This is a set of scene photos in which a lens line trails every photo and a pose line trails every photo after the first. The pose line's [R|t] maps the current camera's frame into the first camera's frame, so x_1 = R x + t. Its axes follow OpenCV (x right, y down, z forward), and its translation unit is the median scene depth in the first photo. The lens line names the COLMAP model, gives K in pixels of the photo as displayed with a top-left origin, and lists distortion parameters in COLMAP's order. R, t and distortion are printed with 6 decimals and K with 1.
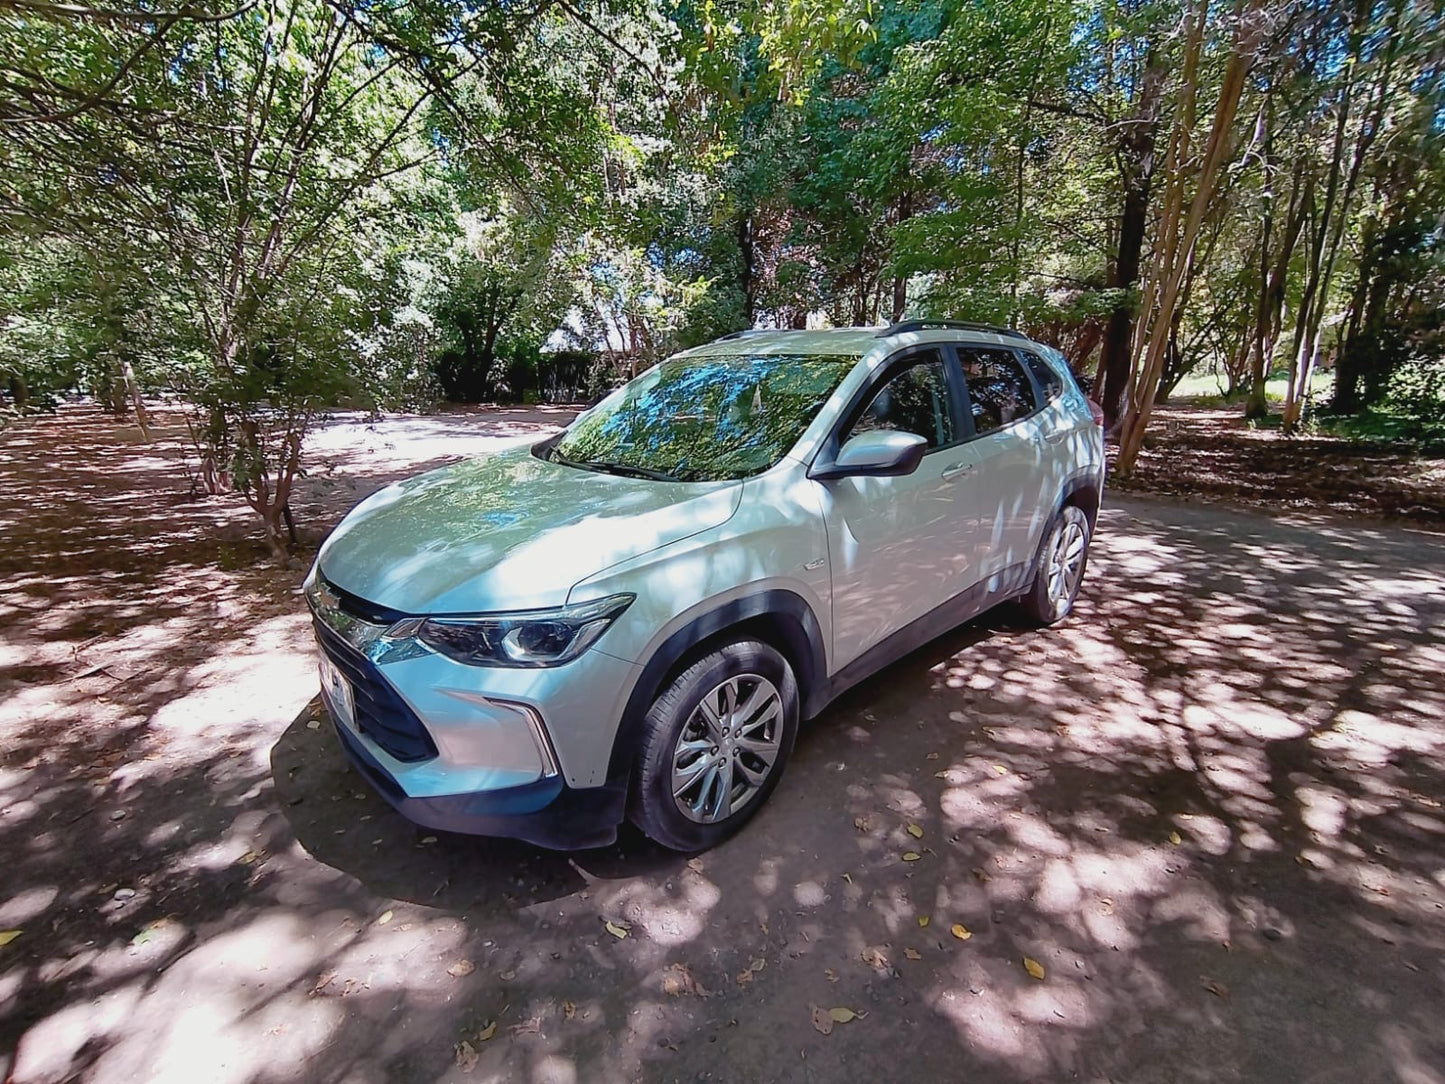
lens RADIAL K [[659.2, 0, 710.9], [0, 659.2, 541.6], [0, 0, 1]] dist [-0.012996, 0.004663]
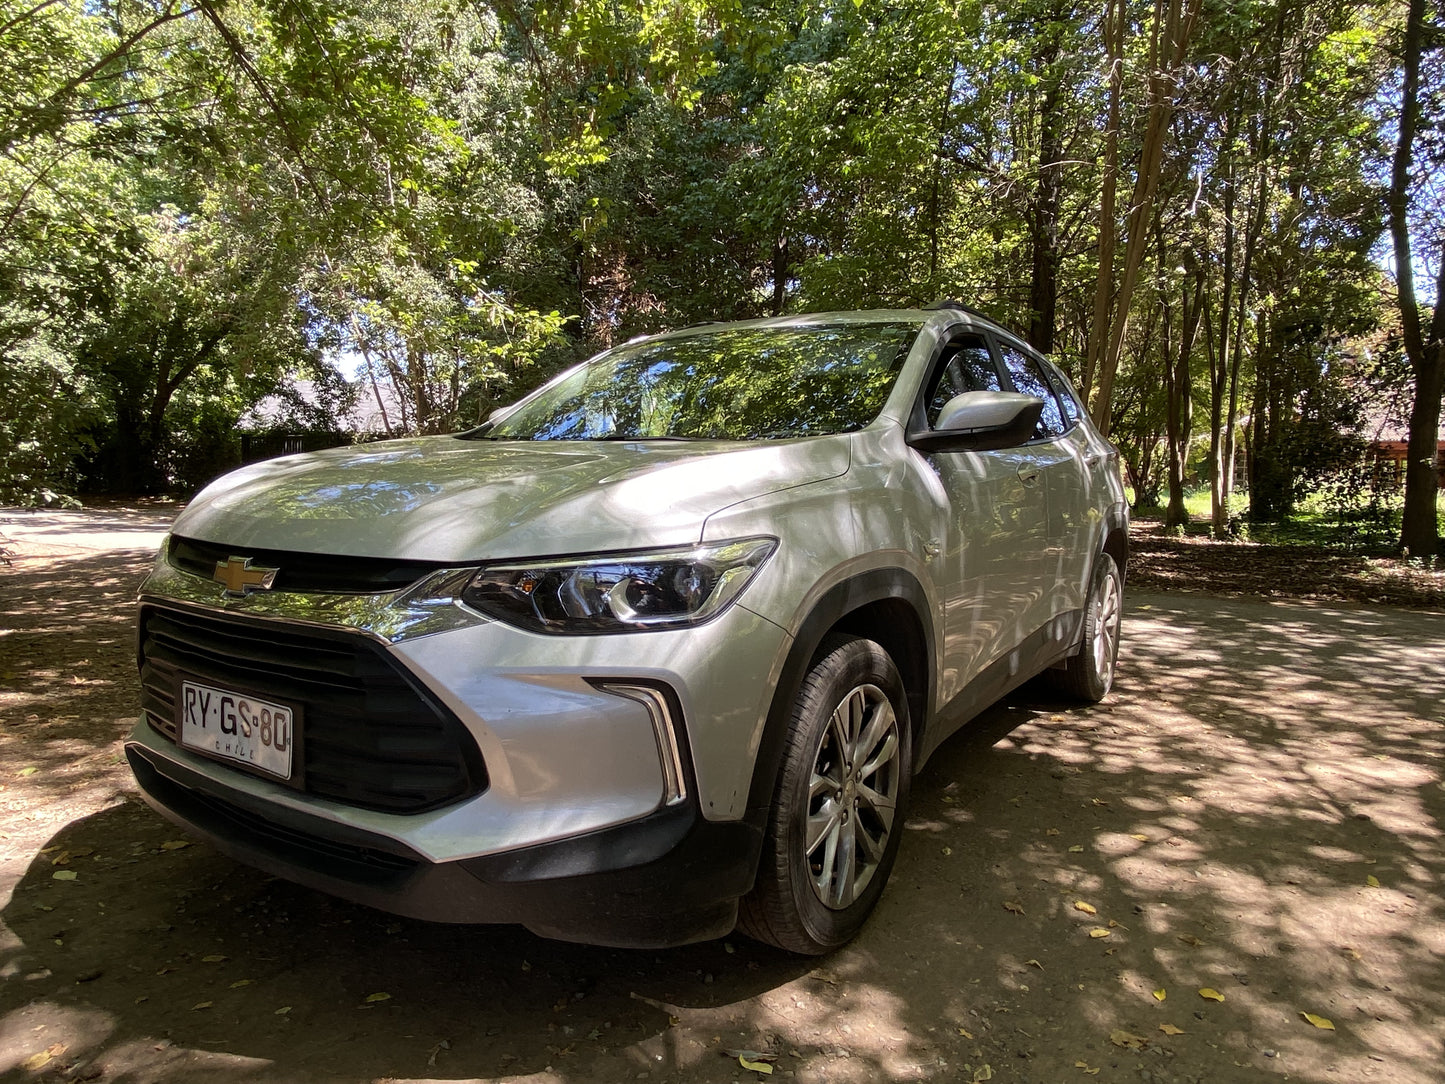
lens RADIAL K [[923.0, 0, 729.9], [0, 923.0, 543.4], [0, 0, 1]] dist [0.027768, -0.034109]
pose [[0.965563, 0.013083, 0.259840, -0.210149], [0.035228, 0.982962, -0.180400, 0.130168], [-0.257773, 0.183342, 0.948651, 0.027616]]
